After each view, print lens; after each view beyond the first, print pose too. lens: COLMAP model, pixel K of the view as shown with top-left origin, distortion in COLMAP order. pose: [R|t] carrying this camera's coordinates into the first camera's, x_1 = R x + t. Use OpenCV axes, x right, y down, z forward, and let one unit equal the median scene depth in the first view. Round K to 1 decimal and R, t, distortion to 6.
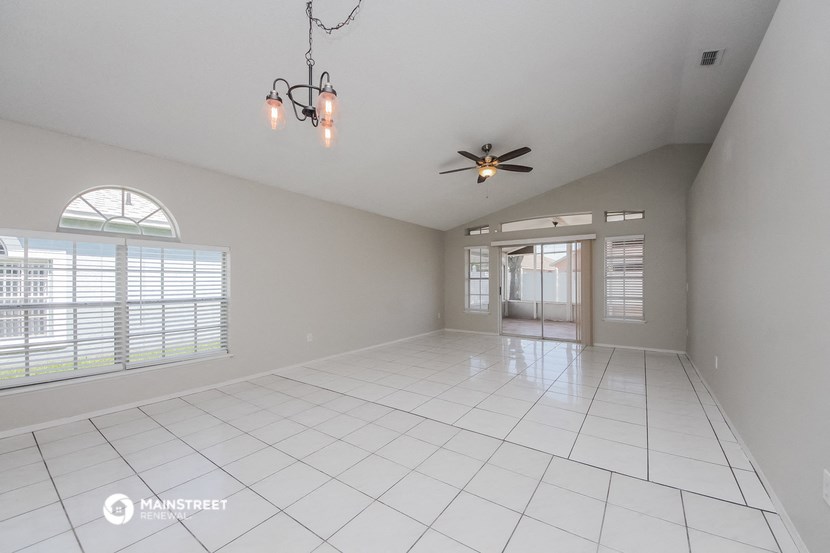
lens RADIAL K [[318.6, 0, 414.9], [0, 318.6, 279.7], [0, 0, 1]] dist [0.001417, -0.000005]
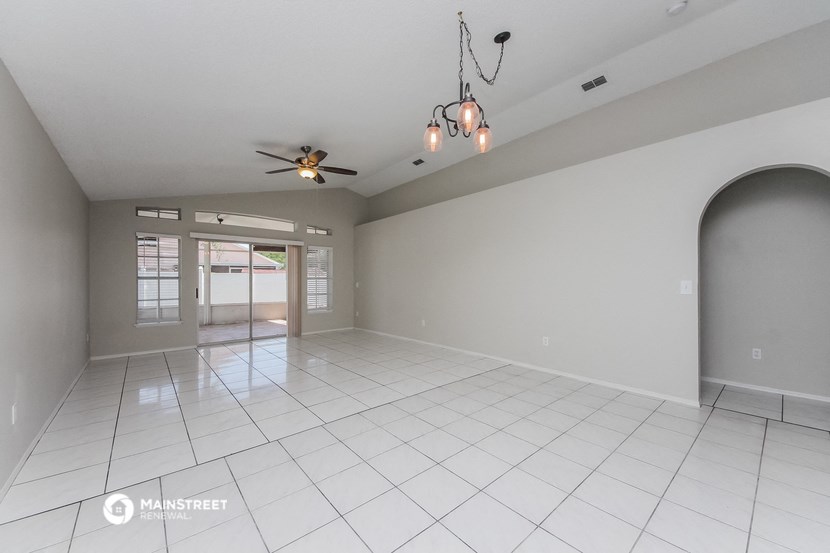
lens RADIAL K [[318.6, 0, 414.8], [0, 318.6, 280.4], [0, 0, 1]] dist [0.001417, -0.000005]
pose [[0.223796, 0.004357, 0.974626, -0.400882], [-0.004365, 0.999984, -0.003467, 0.003015], [-0.974626, -0.003478, 0.223812, 0.257821]]
